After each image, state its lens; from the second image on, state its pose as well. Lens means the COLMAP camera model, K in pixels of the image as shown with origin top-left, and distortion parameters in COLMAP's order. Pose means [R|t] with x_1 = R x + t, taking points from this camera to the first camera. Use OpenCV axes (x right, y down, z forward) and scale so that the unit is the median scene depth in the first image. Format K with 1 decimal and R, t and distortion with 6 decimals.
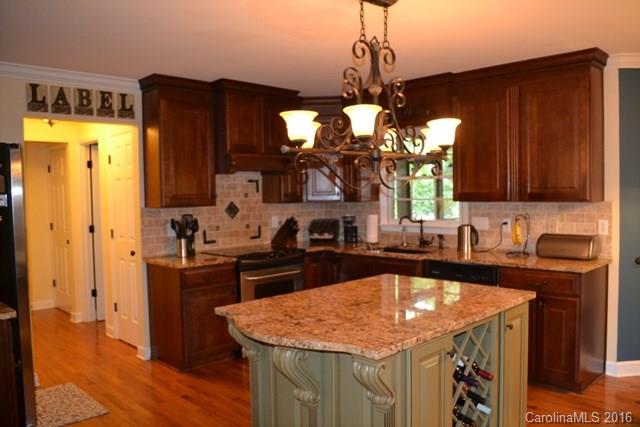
lens RADIAL K [[526.9, 0, 320.0], [0, 526.9, 213.5], [0, 0, 1]] dist [-0.000128, -0.001392]
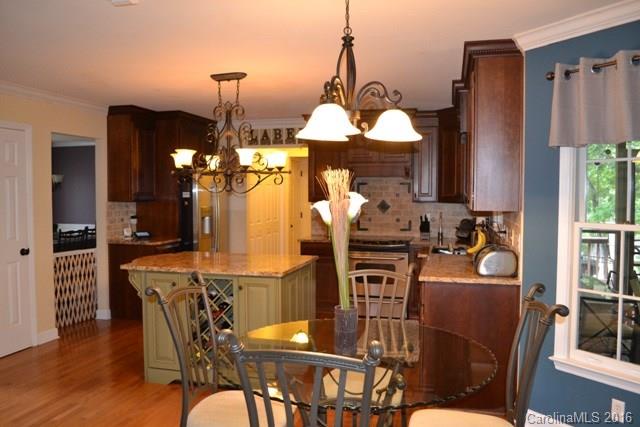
lens RADIAL K [[526.9, 0, 320.0], [0, 526.9, 213.5], [0, 0, 1]] dist [-0.000128, -0.001392]
pose [[0.531988, 0.056403, -0.844872, 0.854908], [-0.045764, 0.998236, 0.037825, -0.031501], [0.845514, 0.018543, 0.533630, 0.191179]]
